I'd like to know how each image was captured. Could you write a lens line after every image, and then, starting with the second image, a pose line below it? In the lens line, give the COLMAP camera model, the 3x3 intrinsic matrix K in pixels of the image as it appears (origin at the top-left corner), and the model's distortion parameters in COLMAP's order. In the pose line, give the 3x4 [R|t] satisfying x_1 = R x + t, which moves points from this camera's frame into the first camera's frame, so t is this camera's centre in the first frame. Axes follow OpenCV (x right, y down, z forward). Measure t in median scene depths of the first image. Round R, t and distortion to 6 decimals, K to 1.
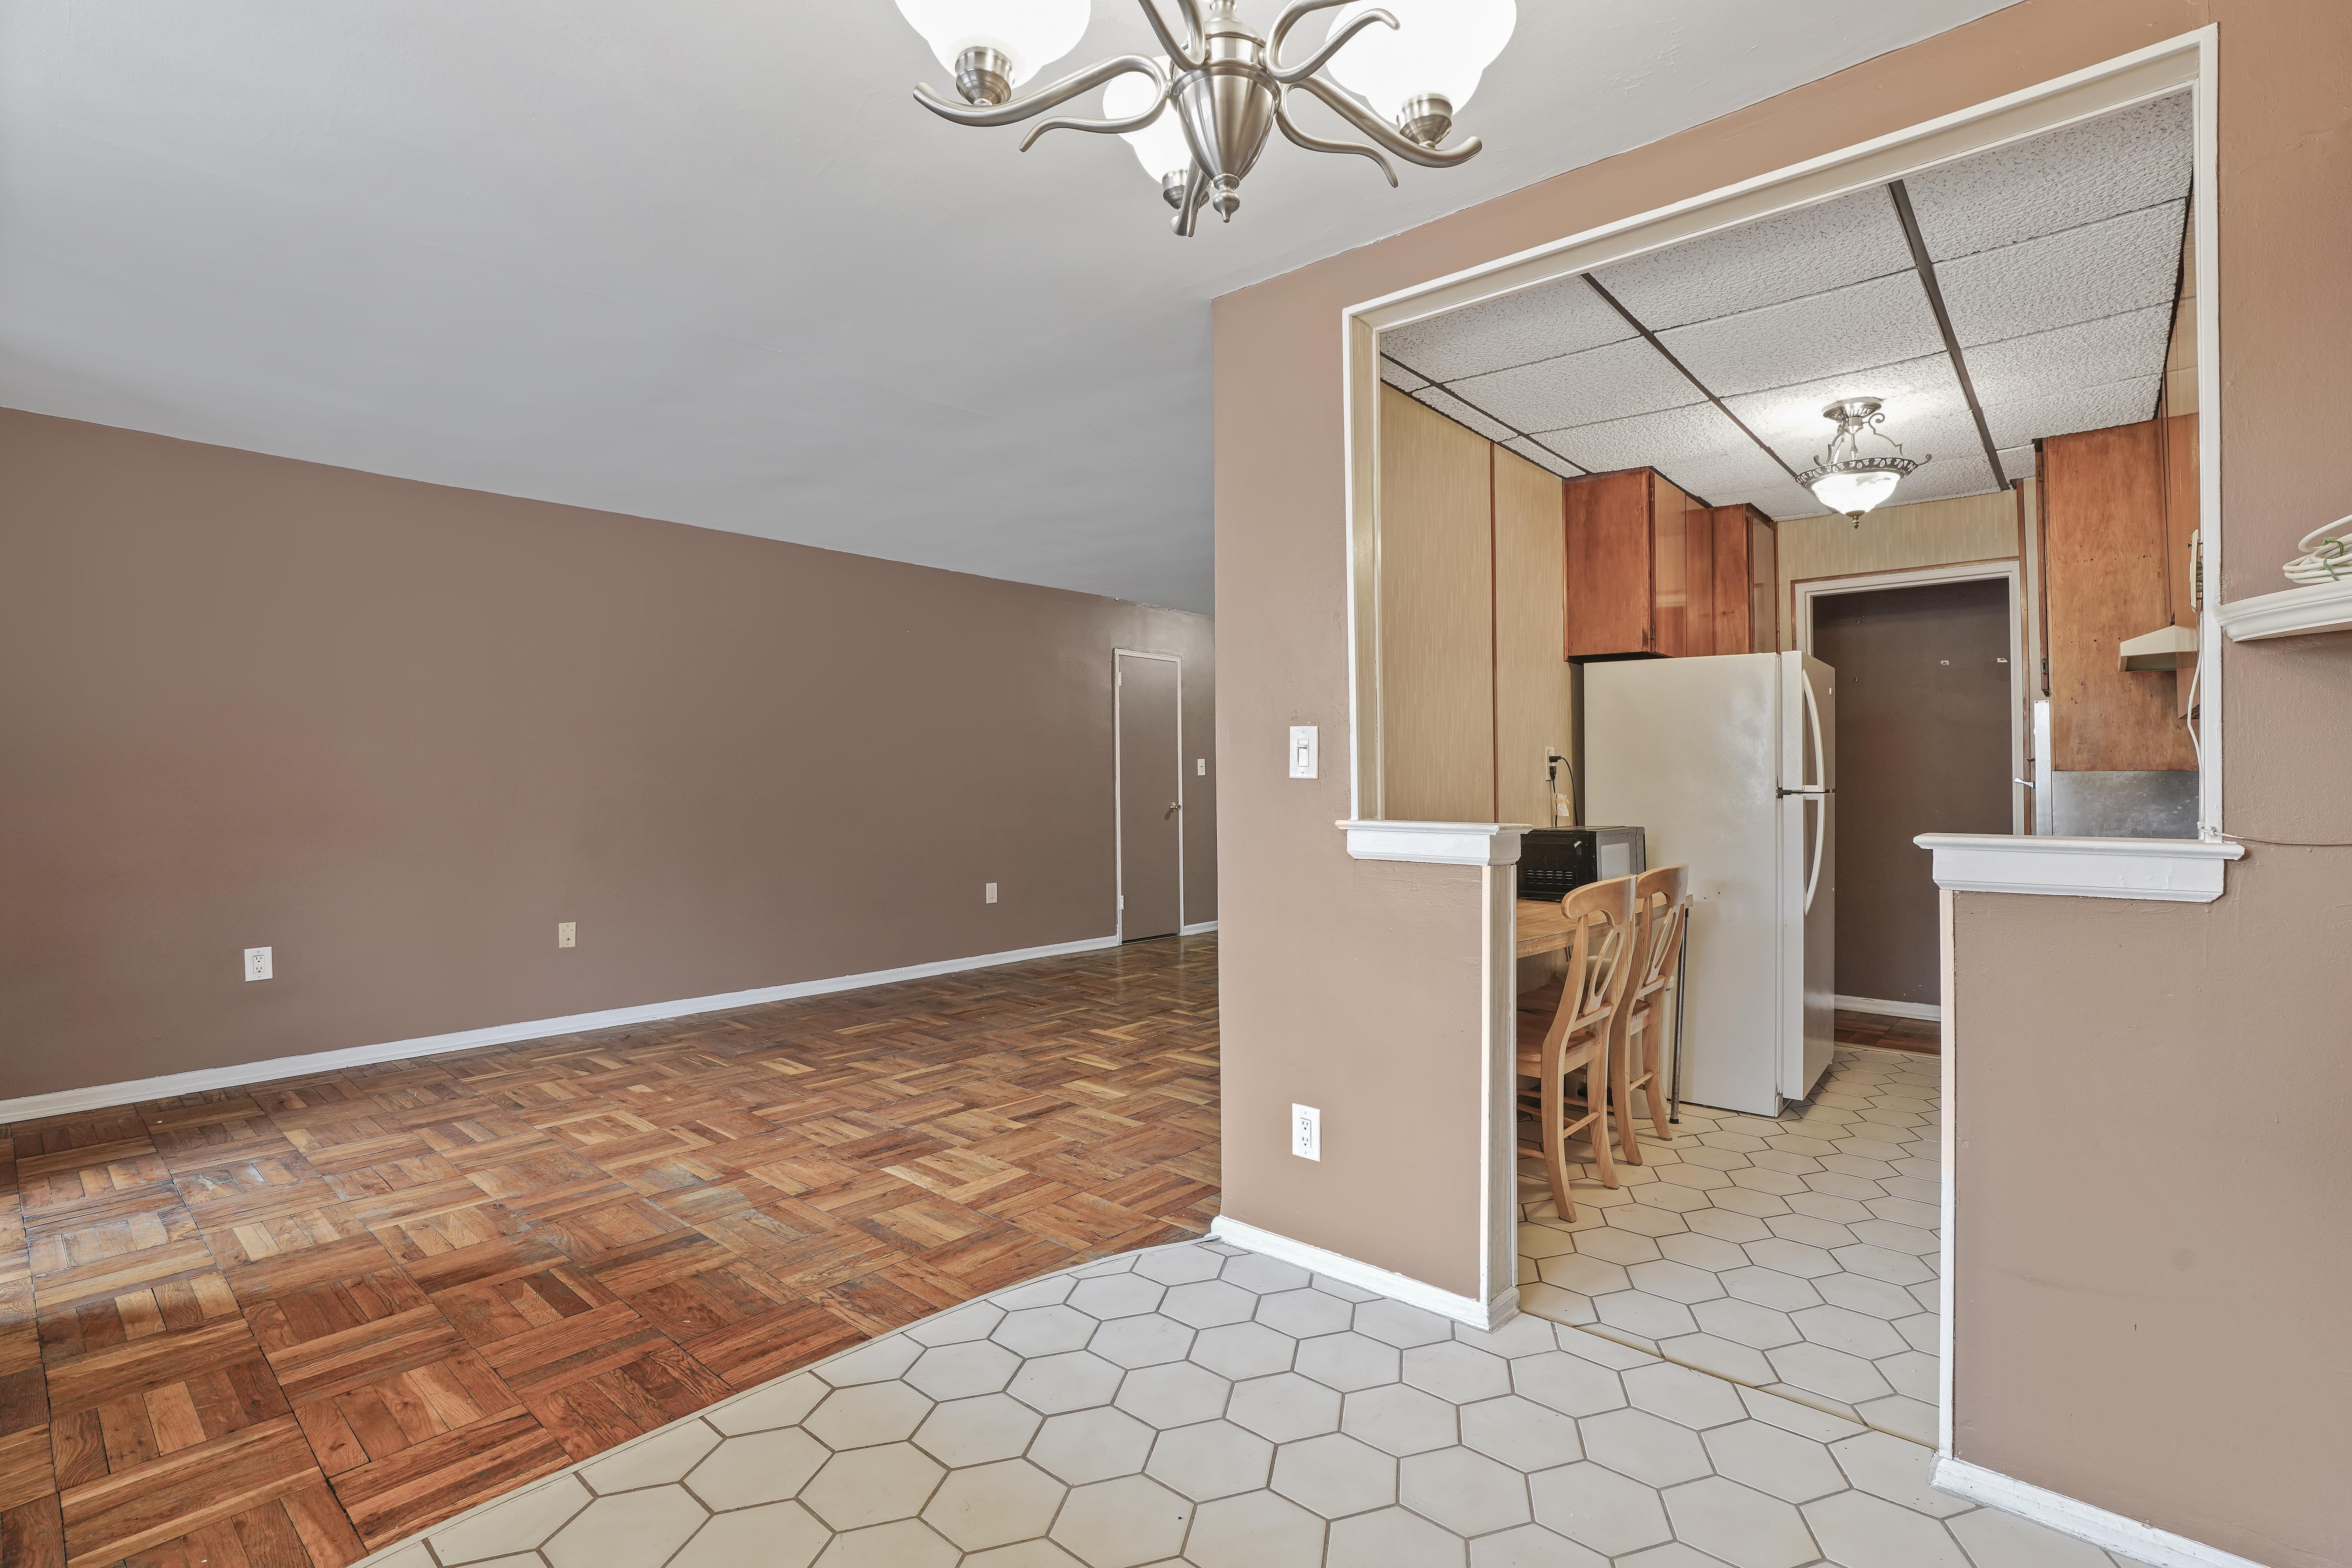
lens RADIAL K [[1089.2, 0, 1205.1], [0, 1089.2, 763.8], [0, 0, 1]] dist [-0.056319, 0.024516]
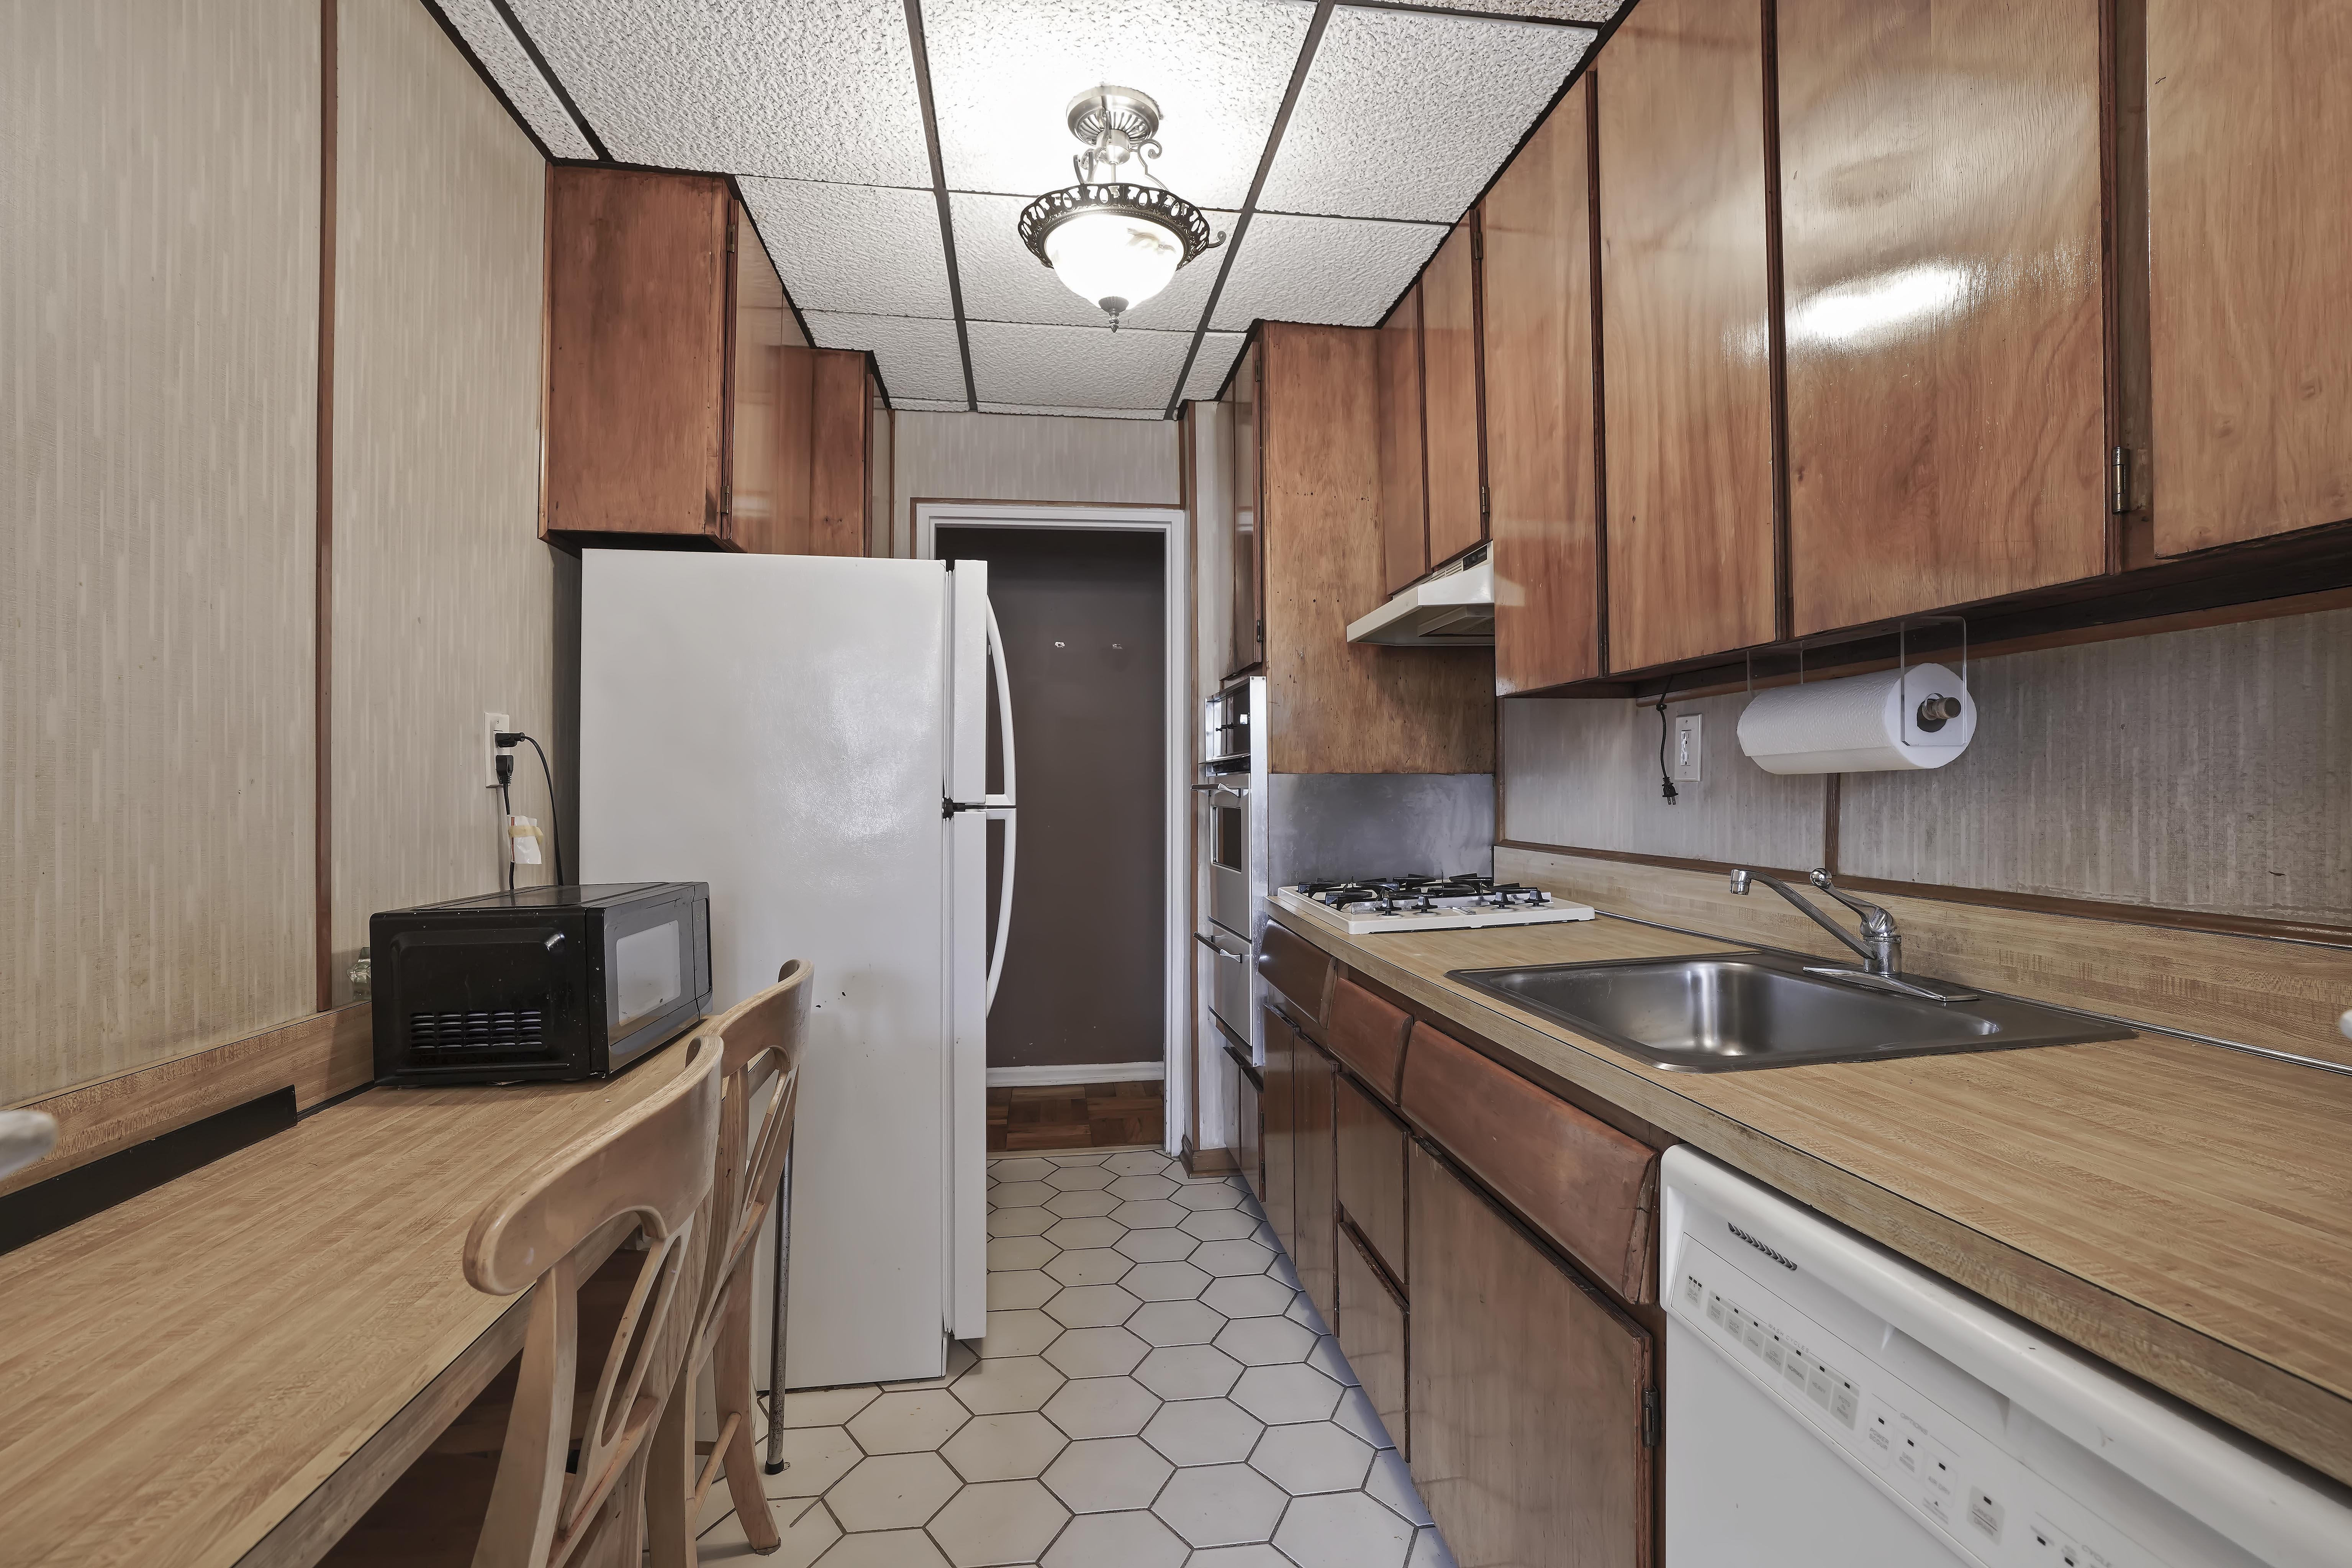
lens RADIAL K [[1102.3, 0, 1186.0], [0, 1102.3, 765.5], [0, 0, 1]] dist [-0.058395, 0.029129]
pose [[0.667677, 0.013602, 0.744327, 0.186688], [-0.005090, 0.999893, -0.013706, 0.011750], [-0.744434, 0.005362, 0.667675, 0.518720]]
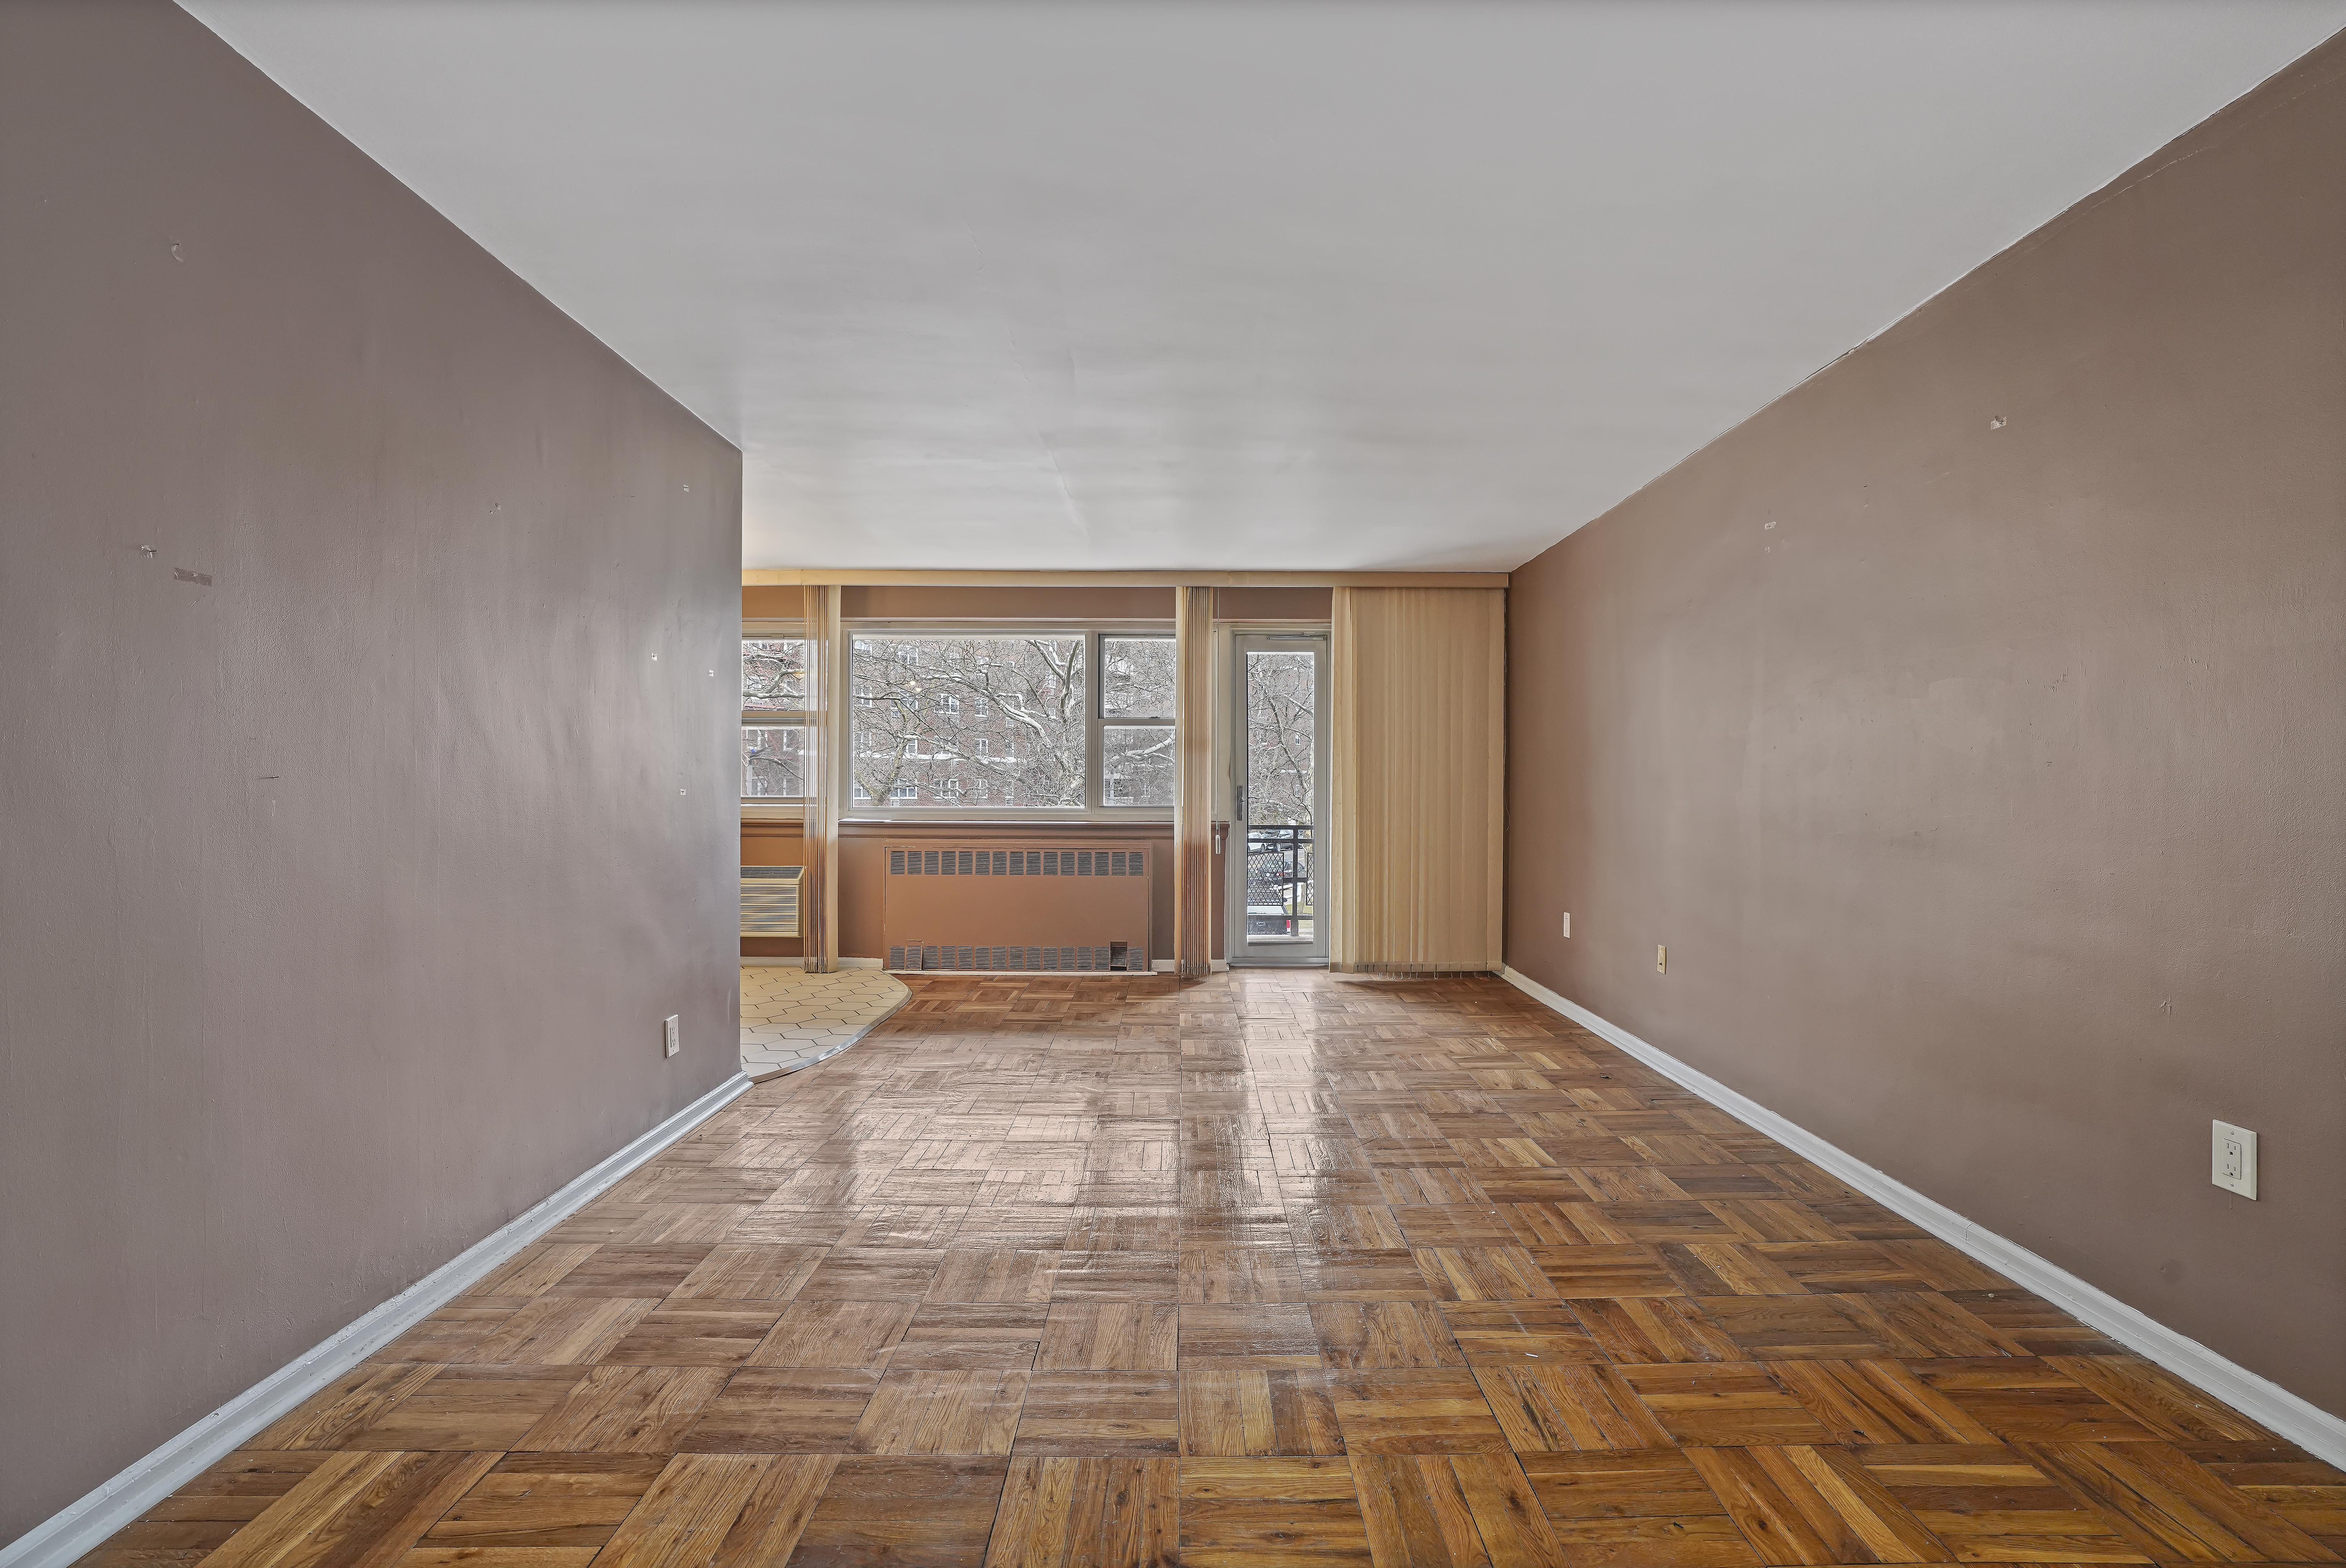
lens RADIAL K [[1118.5, 0, 1184.2], [0, 1118.5, 788.5], [0, 0, 1]] dist [-0.059827, 0.032003]
pose [[-0.762963, -0.004909, -0.646423, 0.385919], [0.001415, 0.999956, -0.009264, 0.035439], [0.646441, -0.007983, -0.762923, 1.860443]]
